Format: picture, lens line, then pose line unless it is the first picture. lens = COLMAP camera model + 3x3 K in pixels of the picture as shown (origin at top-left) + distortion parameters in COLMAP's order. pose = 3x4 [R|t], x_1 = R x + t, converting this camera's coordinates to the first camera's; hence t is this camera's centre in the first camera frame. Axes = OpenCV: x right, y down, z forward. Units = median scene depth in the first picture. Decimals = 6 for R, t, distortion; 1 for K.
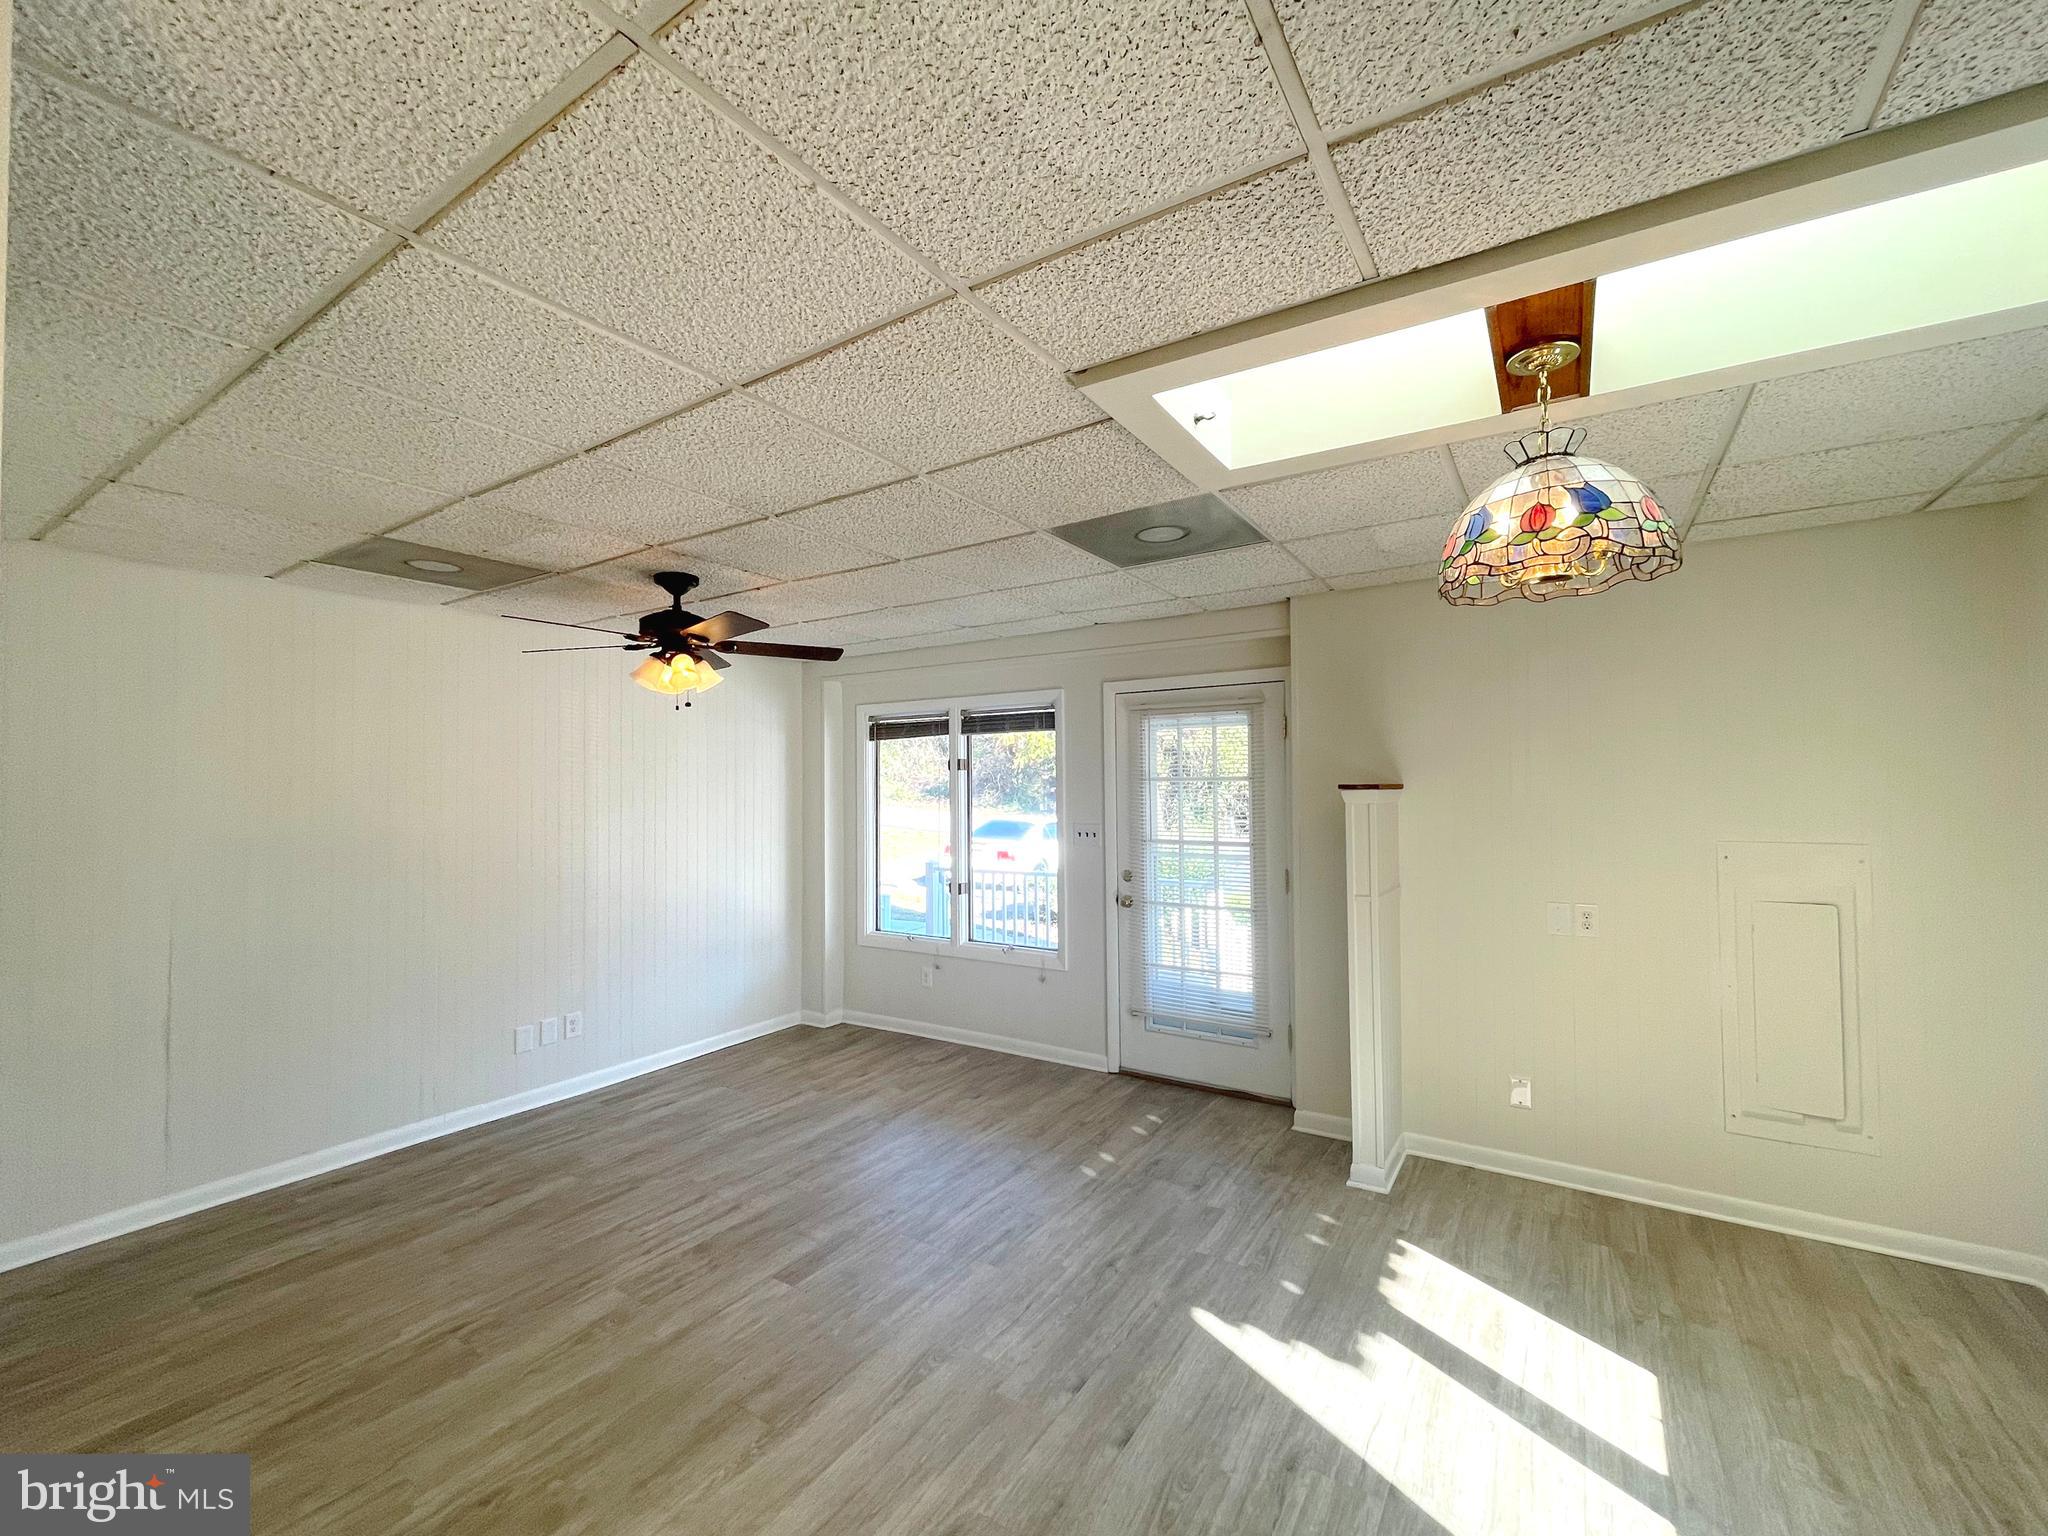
lens RADIAL K [[851.7, 0, 1015.7], [0, 851.7, 772.2], [0, 0, 1]] dist [0.000475, 0.000325]
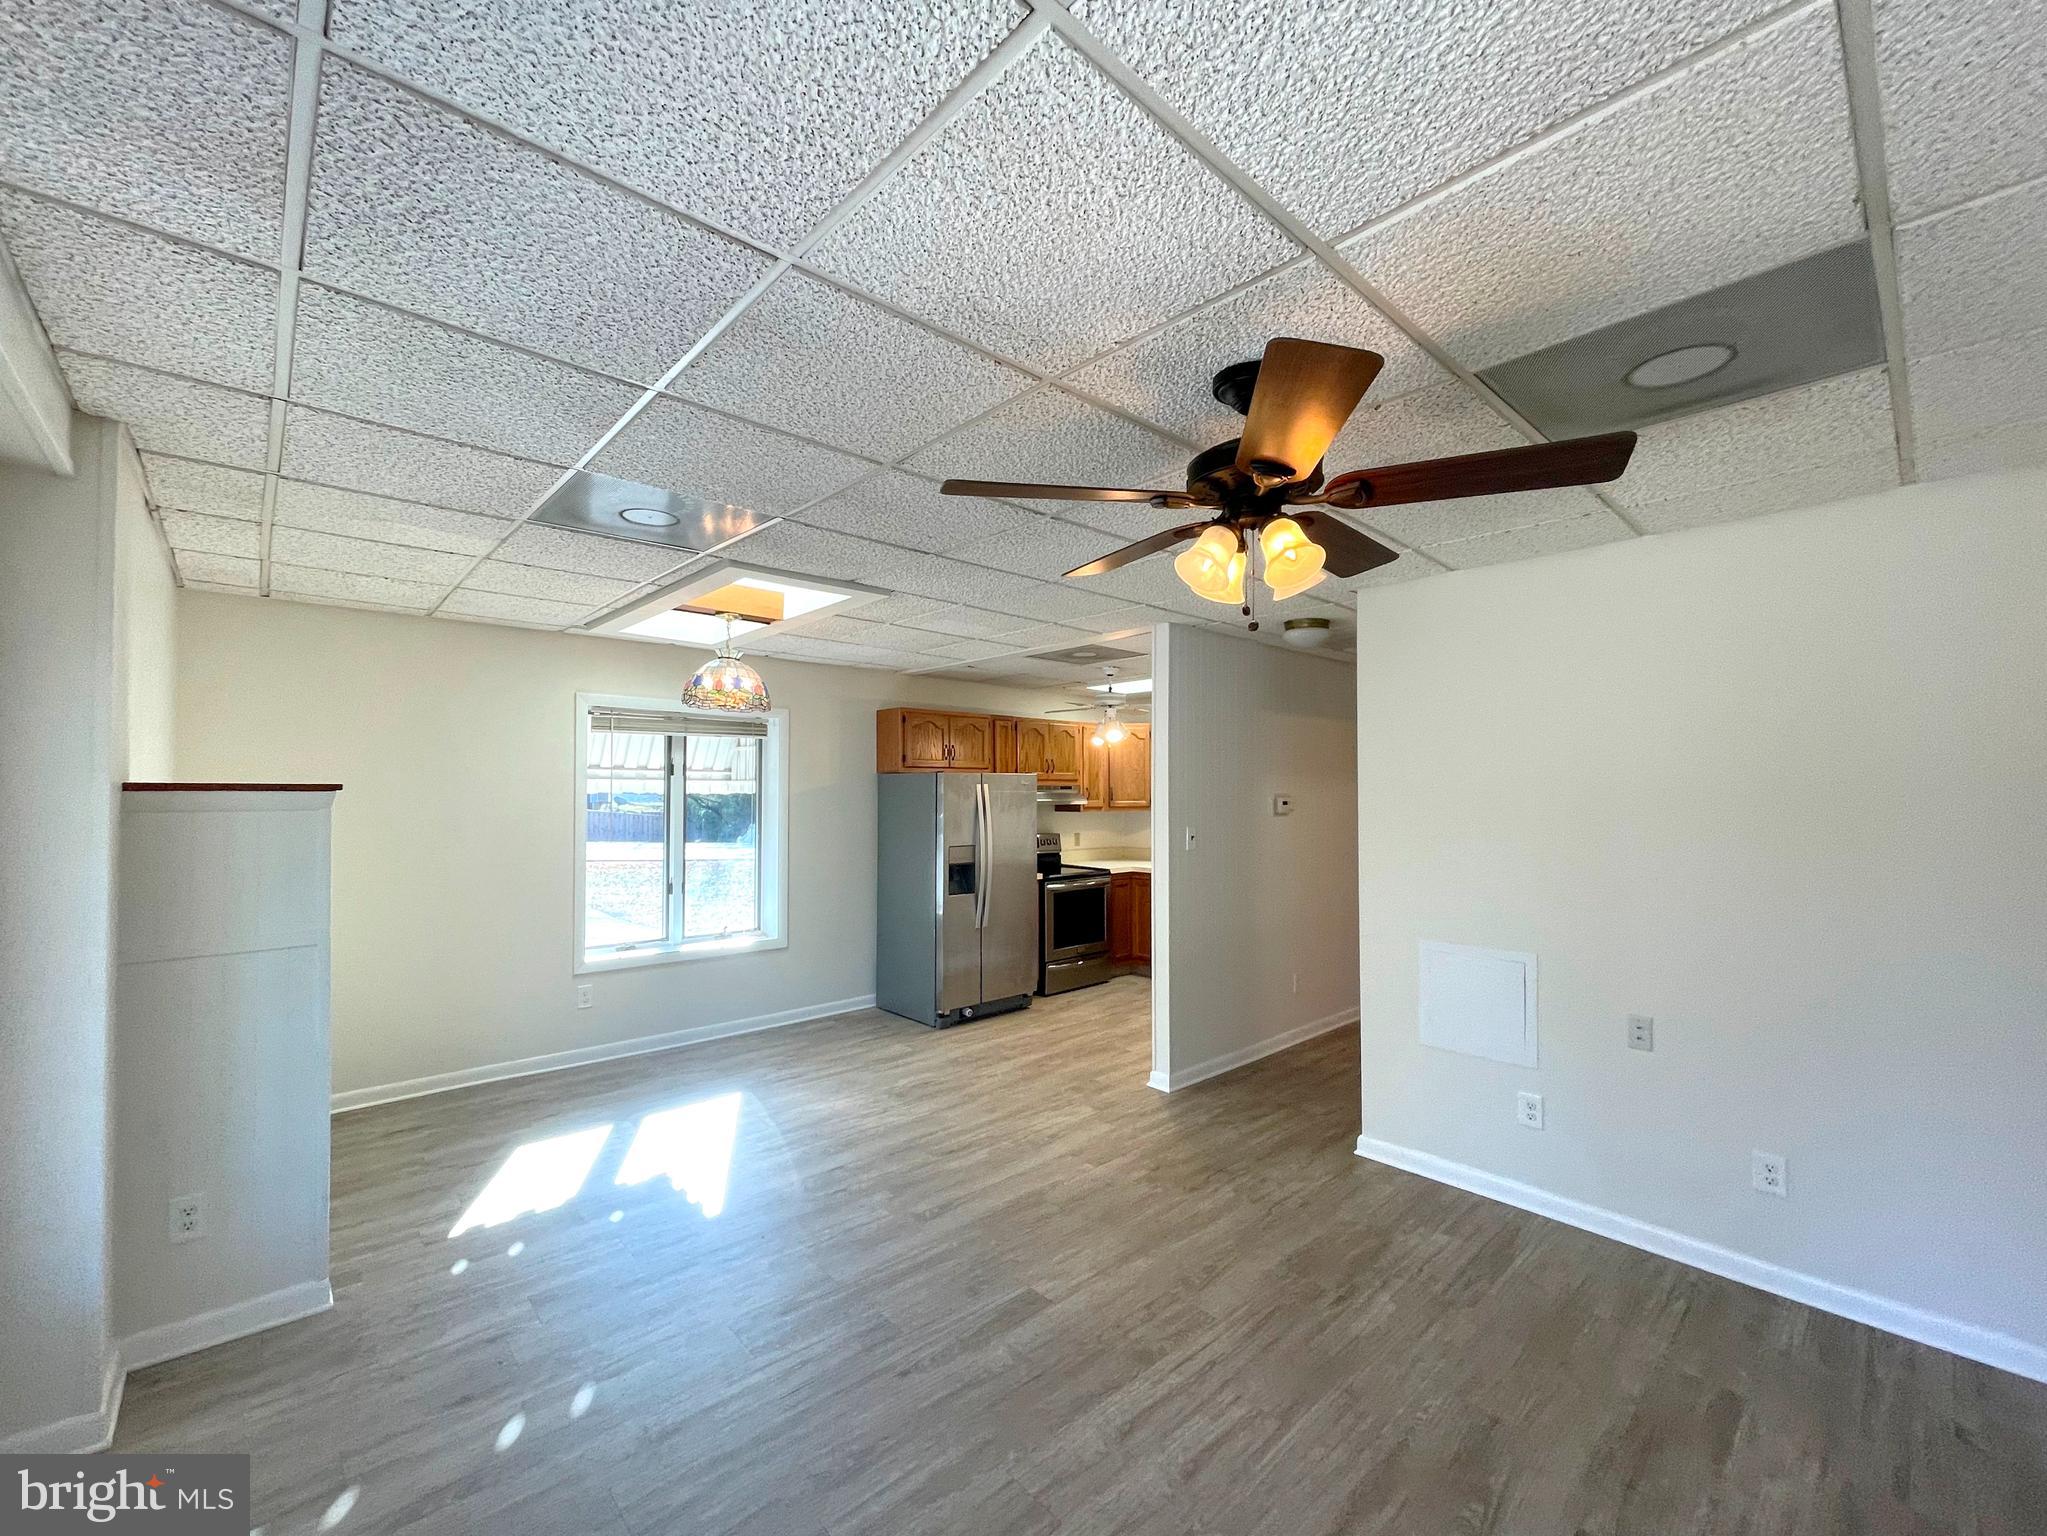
lens RADIAL K [[836.1, 0, 1016.8], [0, 836.1, 770.6], [0, 0, 1]] dist [-0.001648, -0.000513]
pose [[-0.970510, 0.013435, 0.240688, -0.337816], [0.002726, 0.998994, -0.044771, 0.030620], [-0.241047, -0.042795, -0.969569, 1.368437]]
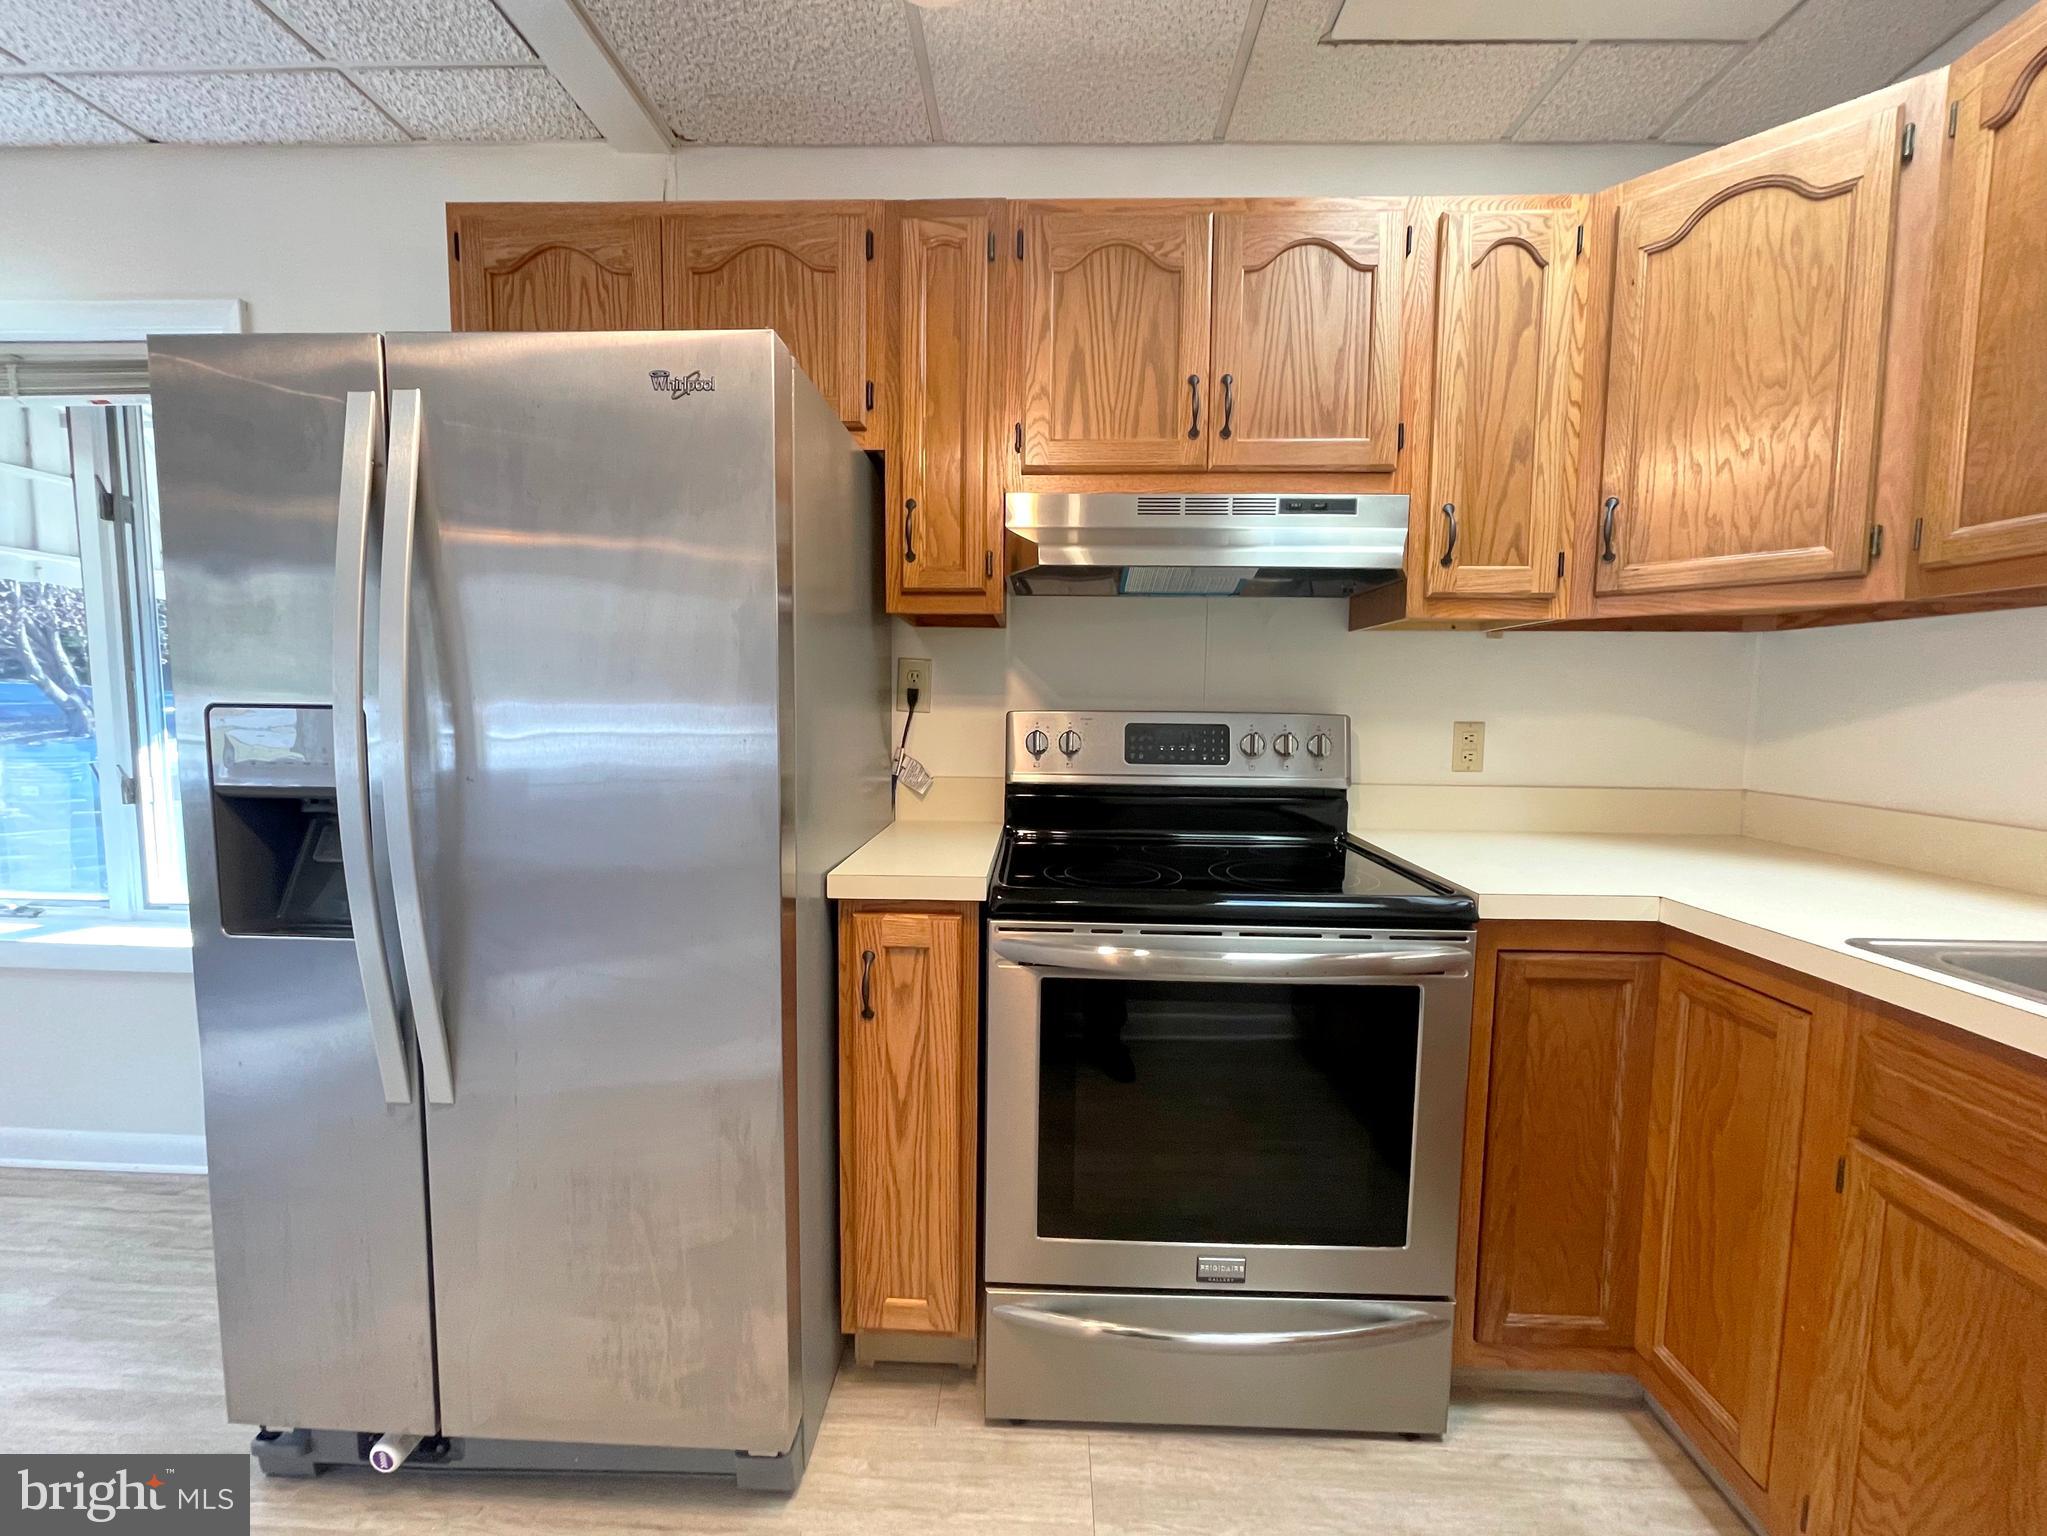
lens RADIAL K [[836.1, 0, 1016.8], [0, 836.1, 770.6], [0, 0, 1]] dist [-0.001648, -0.000513]
pose [[-0.525572, -0.069415, 0.847913, -0.285436], [-0.023835, 0.997476, 0.066885, 0.092286], [-0.850415, 0.014943, -0.525900, -0.071527]]
